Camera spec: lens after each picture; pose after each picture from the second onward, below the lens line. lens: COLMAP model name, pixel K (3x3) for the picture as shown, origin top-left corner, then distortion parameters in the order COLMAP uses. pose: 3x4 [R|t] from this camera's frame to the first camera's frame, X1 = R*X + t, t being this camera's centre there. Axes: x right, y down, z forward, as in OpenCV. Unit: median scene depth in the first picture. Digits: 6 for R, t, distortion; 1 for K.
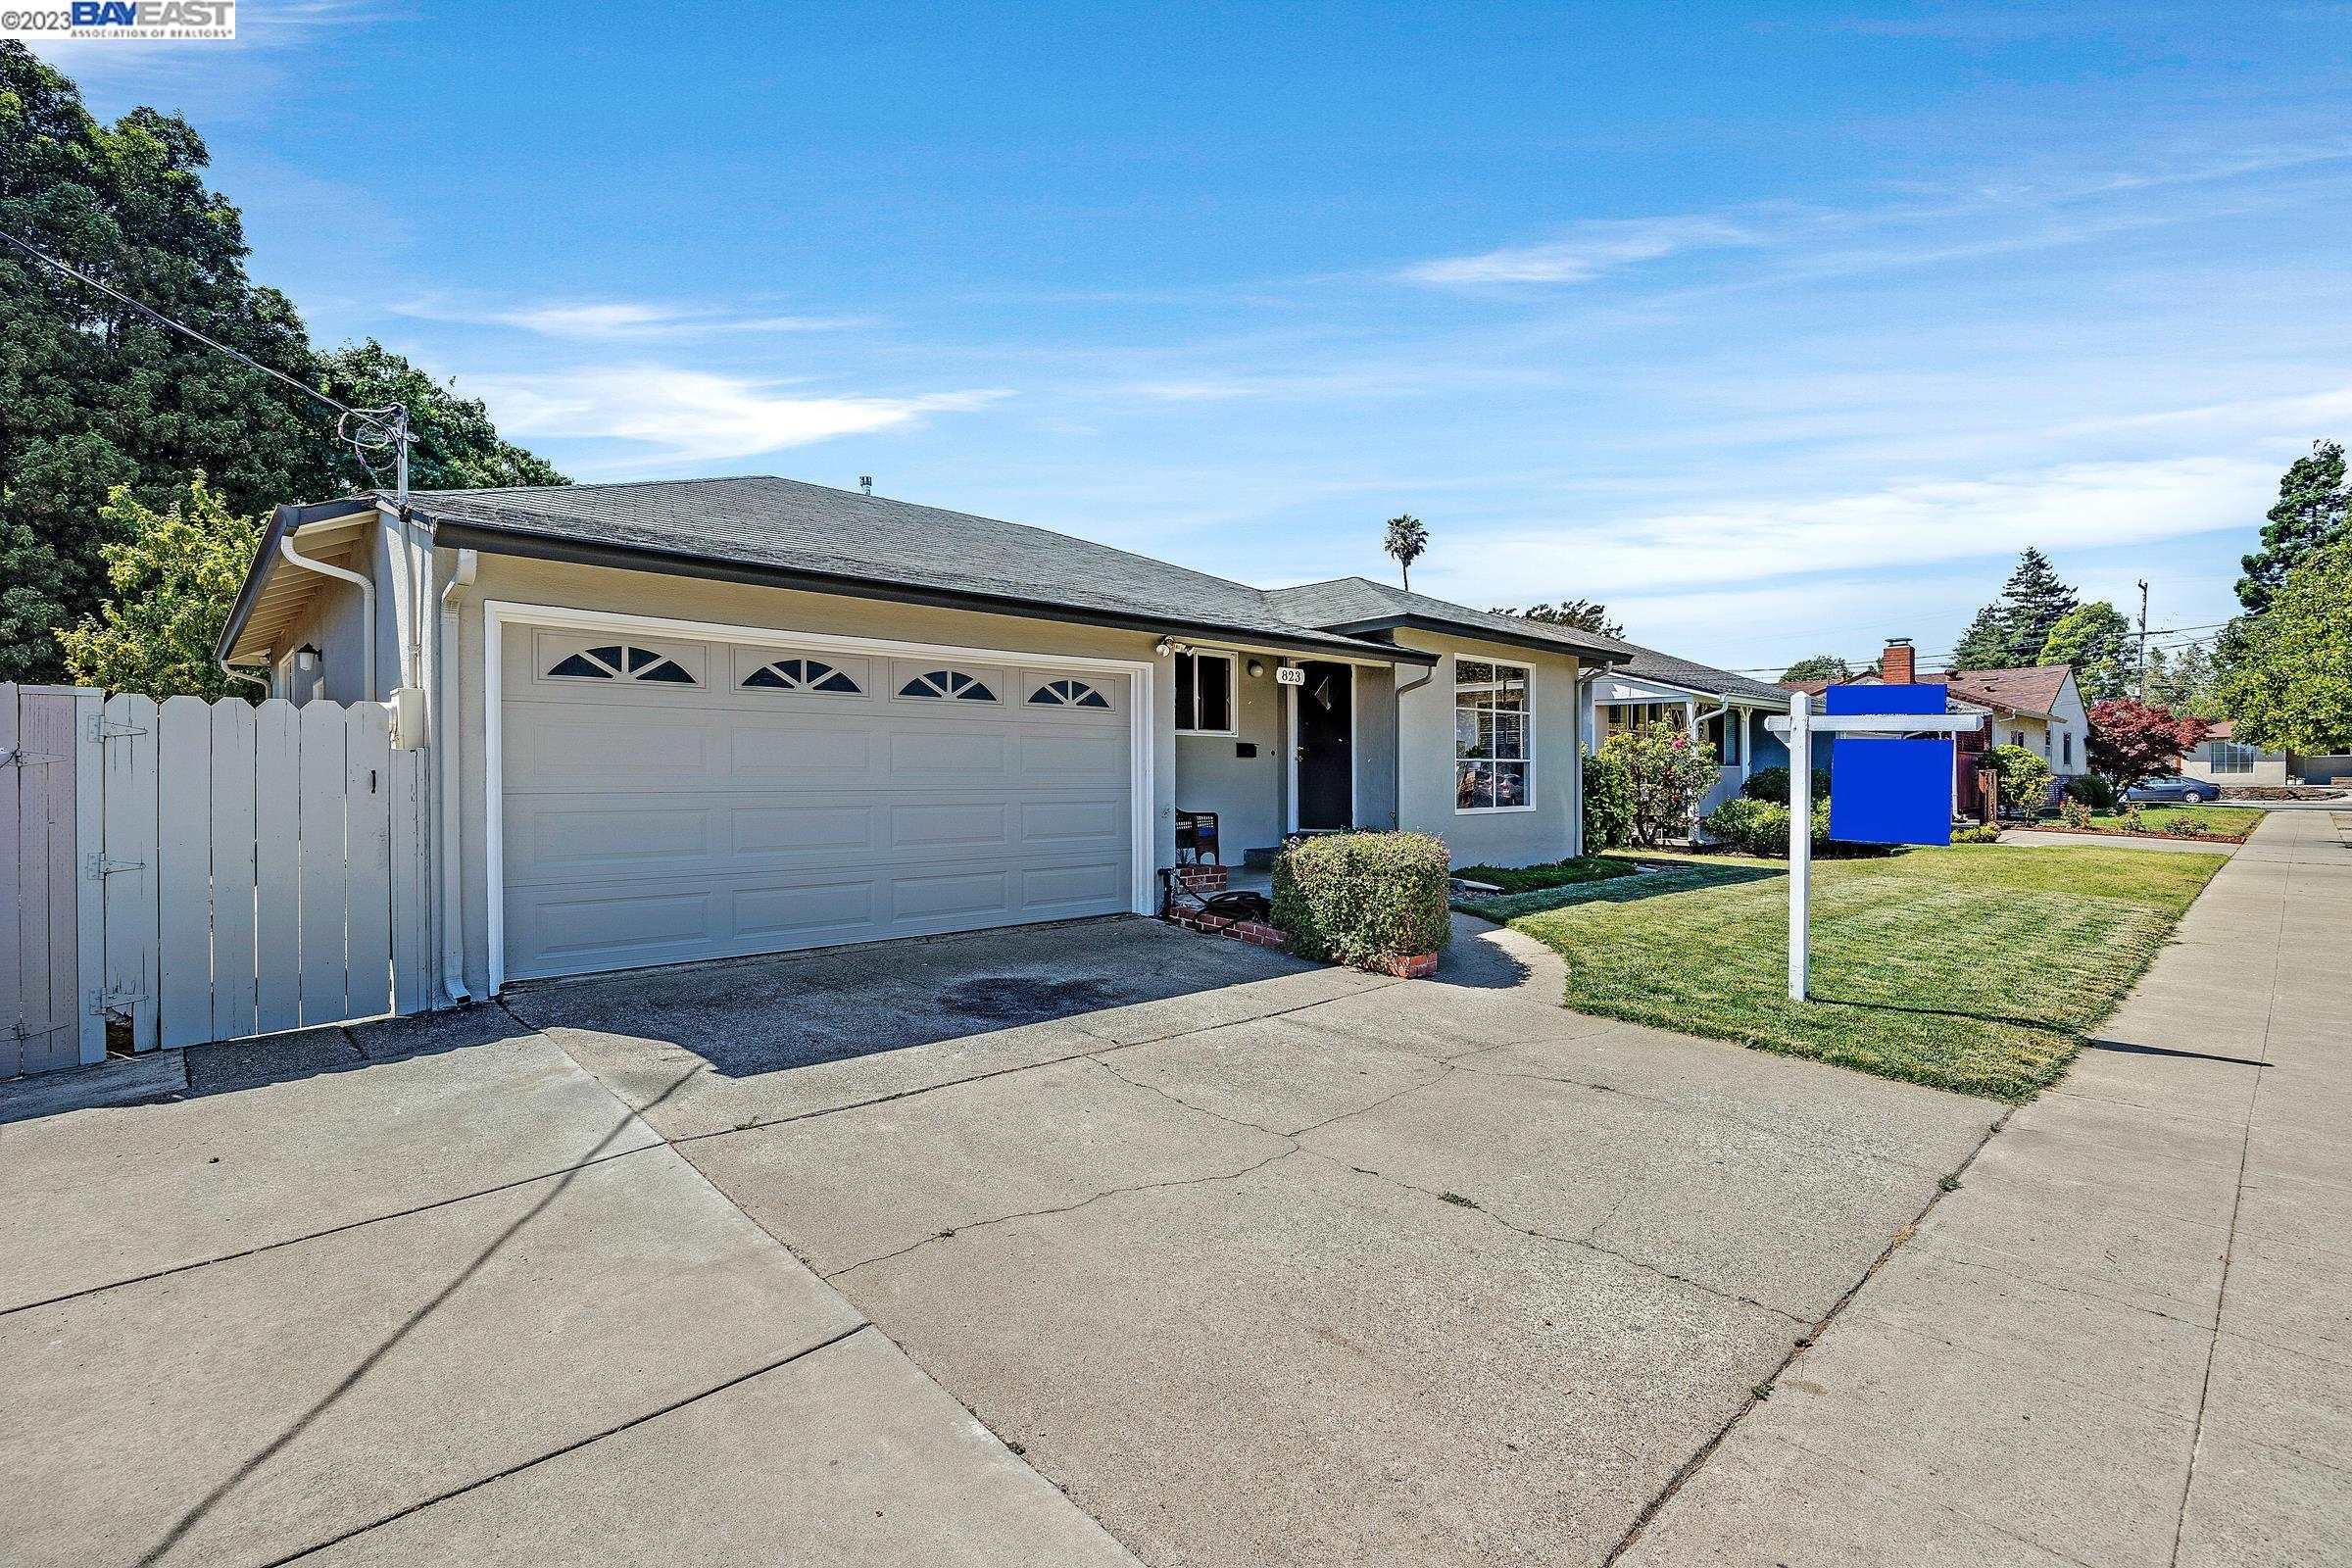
lens RADIAL K [[1098.1, 0, 1176.0], [0, 1098.1, 784.0], [0, 0, 1]] dist [-0.016232, -0.000019]
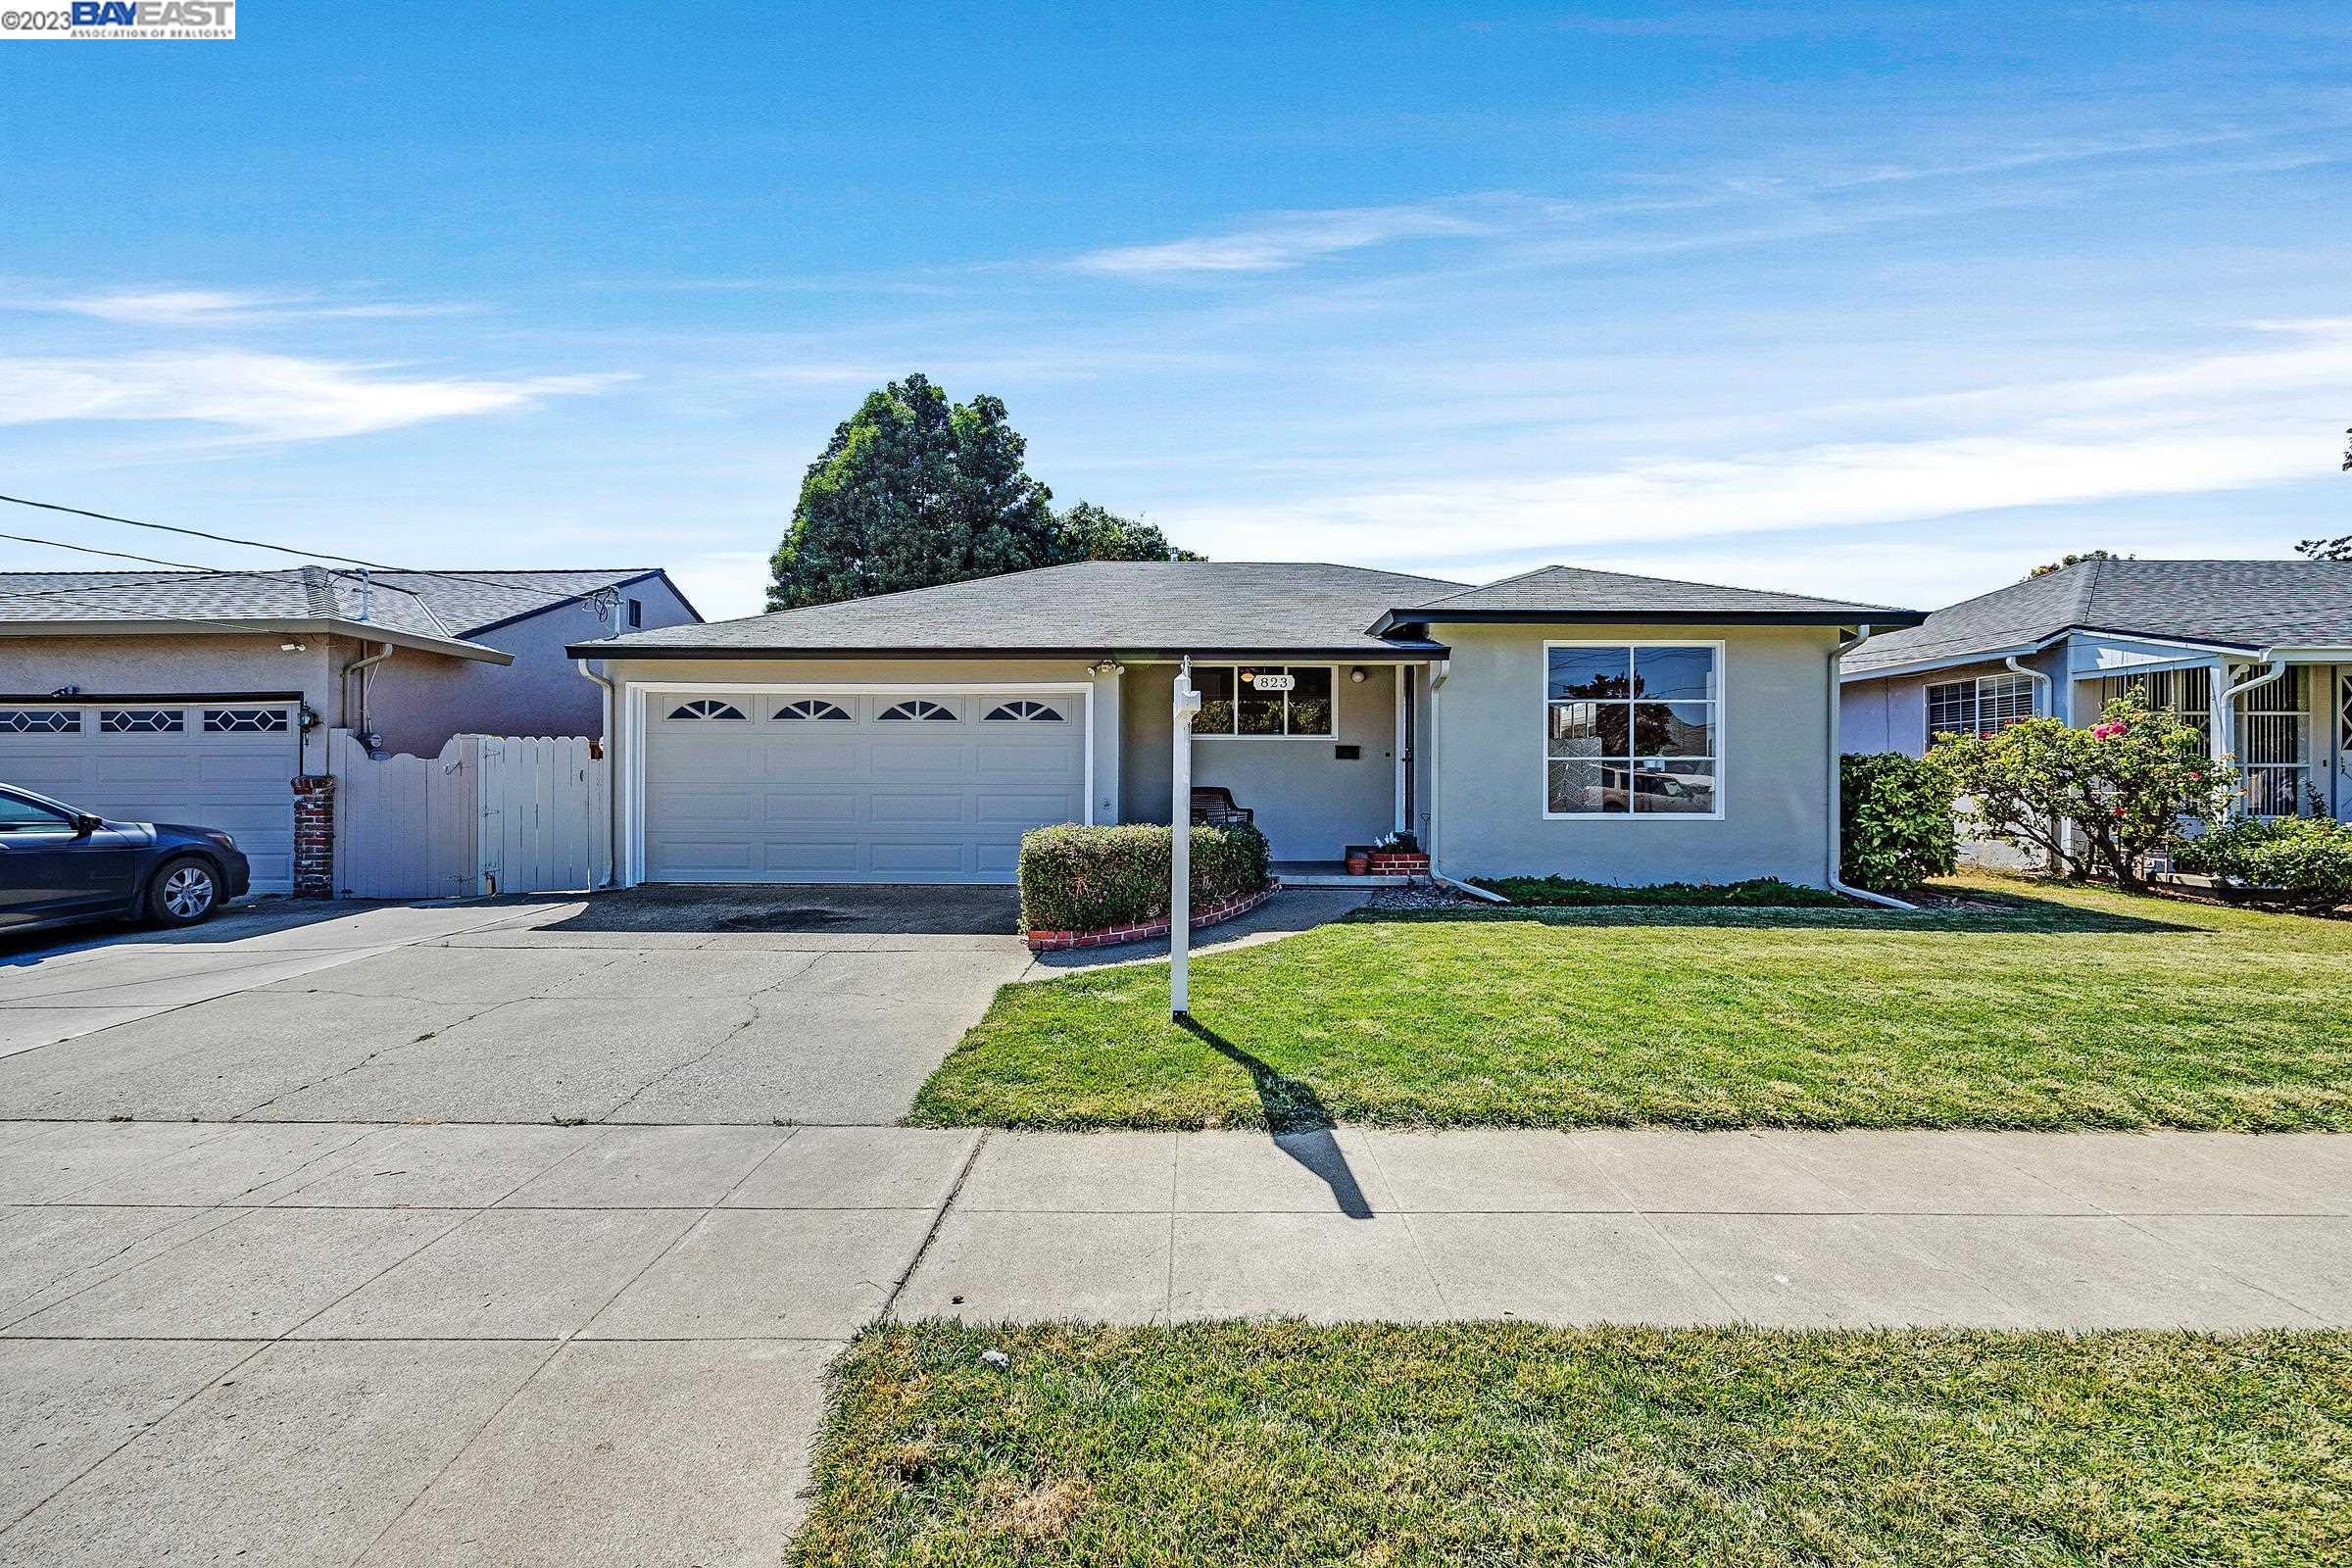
lens RADIAL K [[944.7, 0, 1176.0], [0, 944.7, 784.0], [0, 0, 1]] dist [-0.000624, 0.000772]
pose [[0.710741, 0.005520, -0.703432, 0.633084], [-0.008631, 0.999962, -0.000874, 0.002308], [0.703401, 0.006693, 0.710762, 0.251277]]
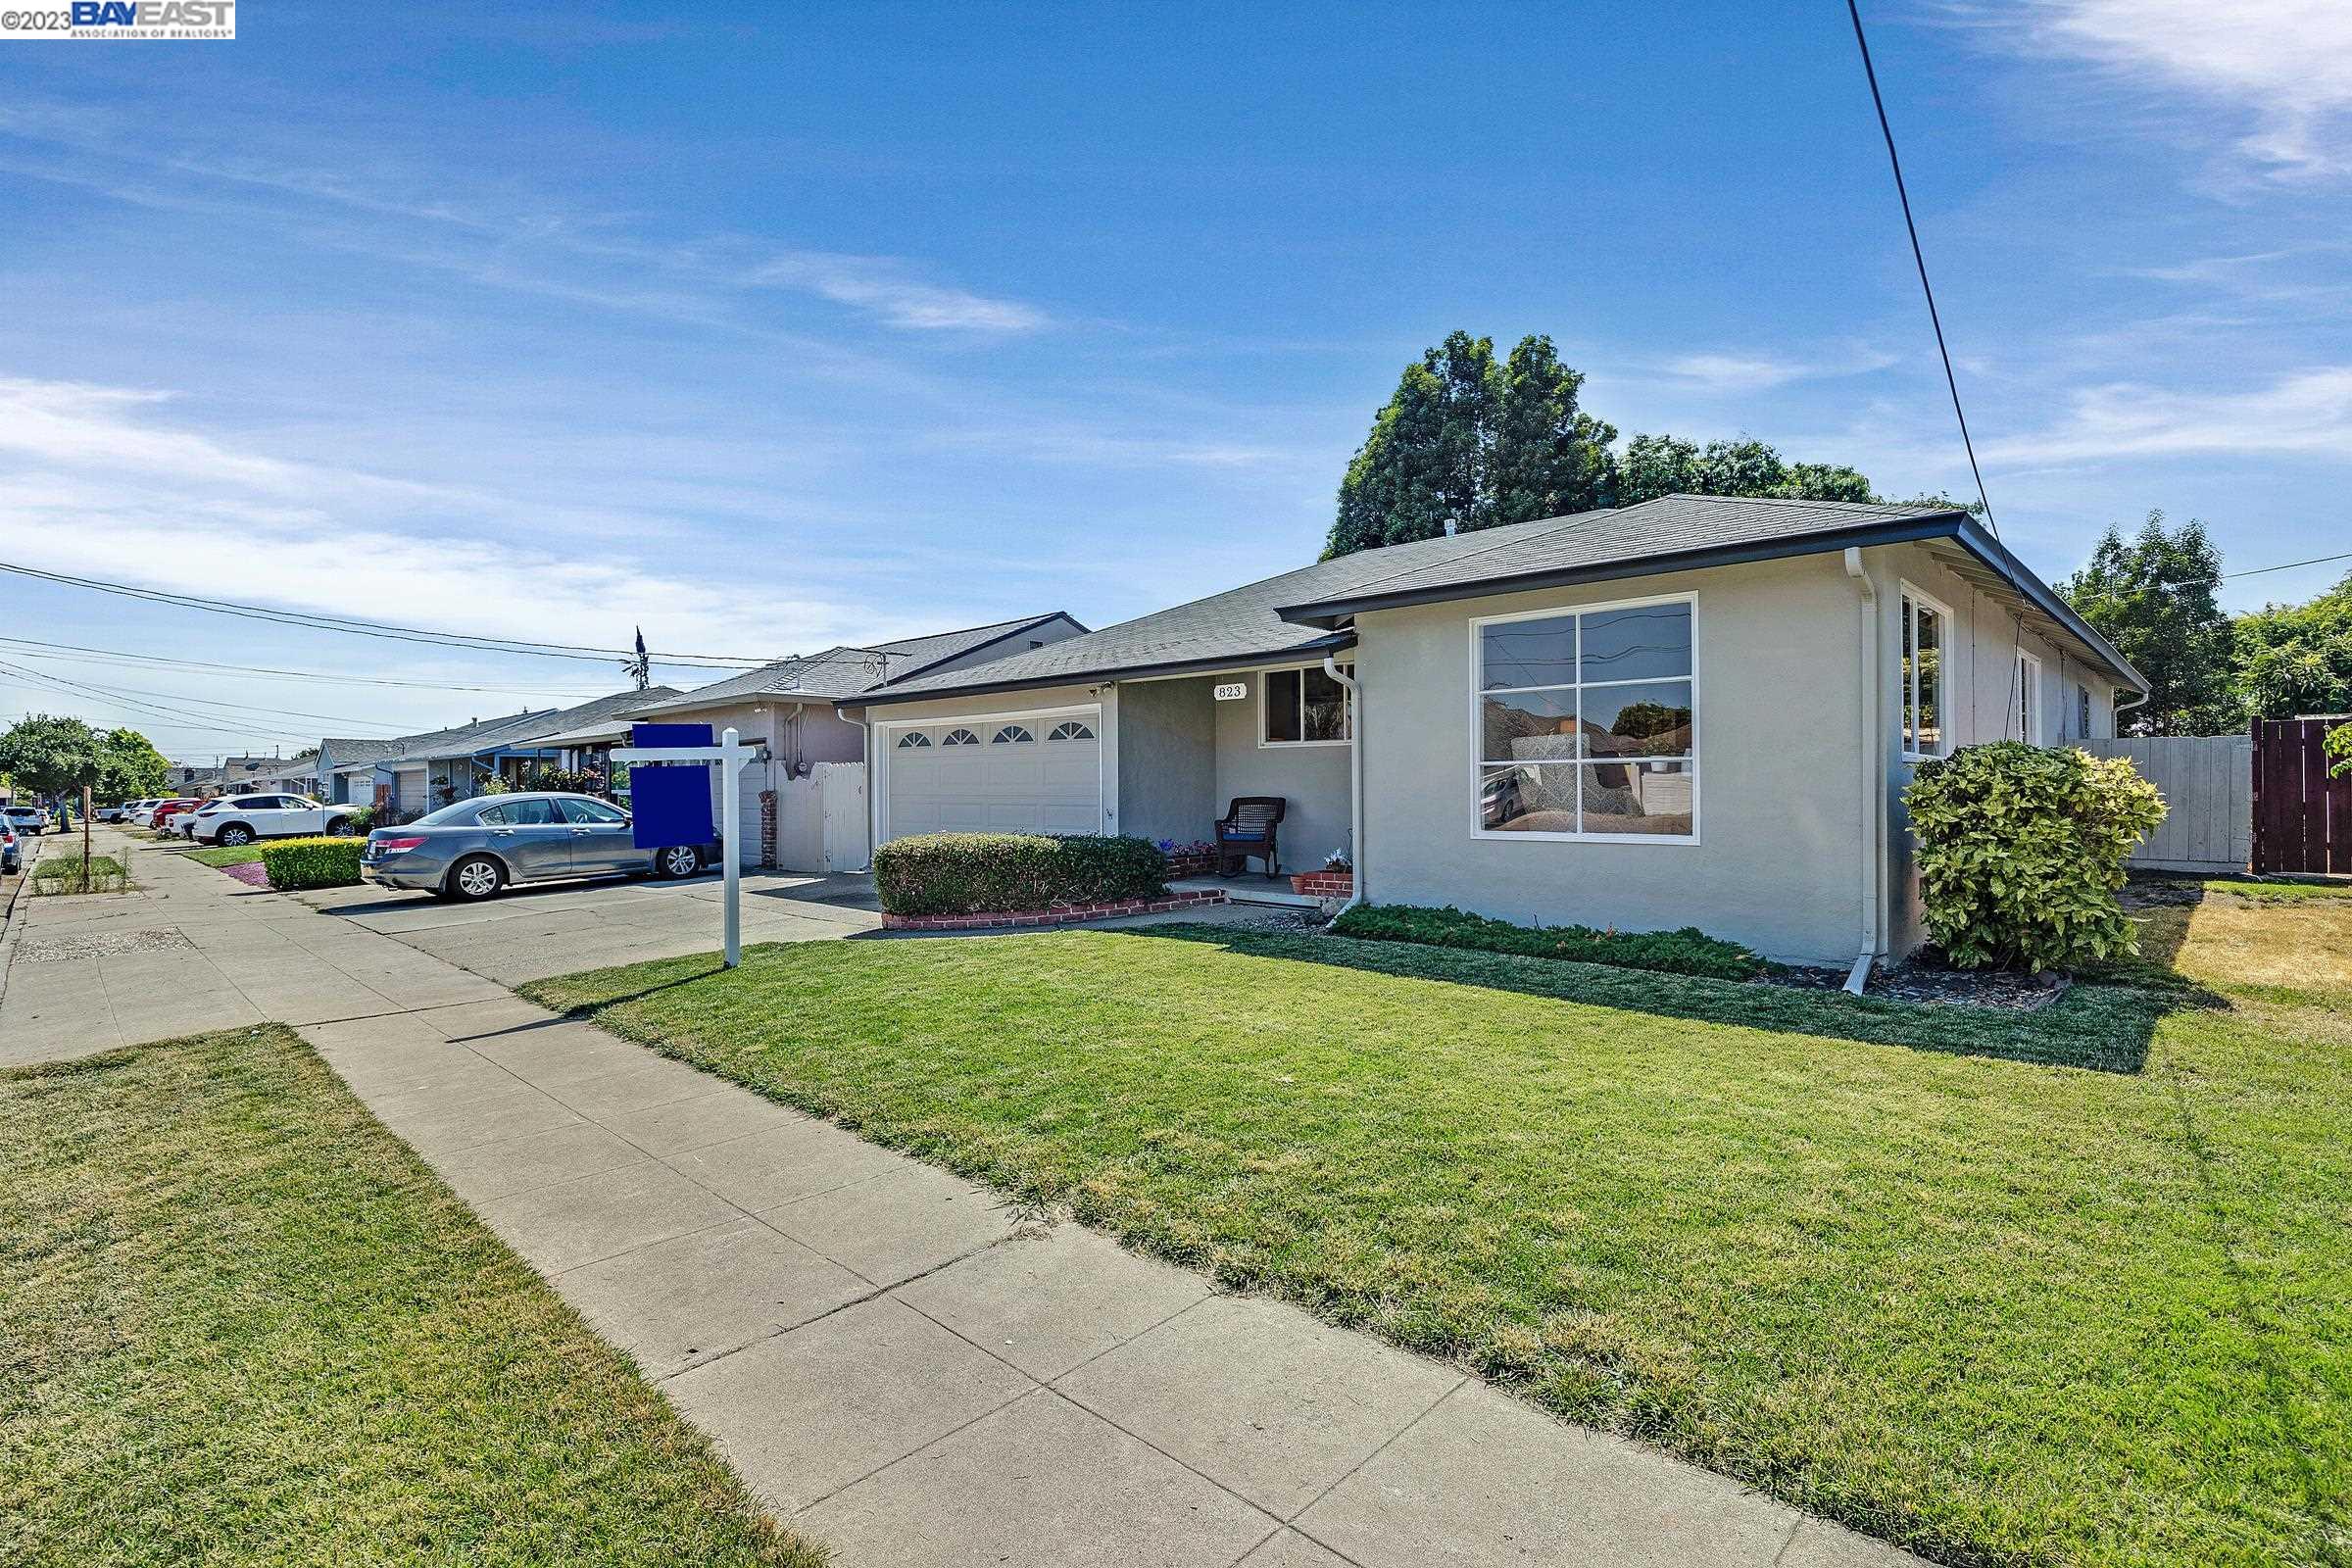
lens RADIAL K [[1098.1, 0, 1176.0], [0, 1098.1, 784.0], [0, 0, 1]] dist [-0.016232, -0.000019]
pose [[0.037793, 0.005338, -0.999271, 1.061852], [0.005080, 0.999972, 0.005534, -0.014631], [0.999273, -0.005286, 0.037764, 0.833166]]
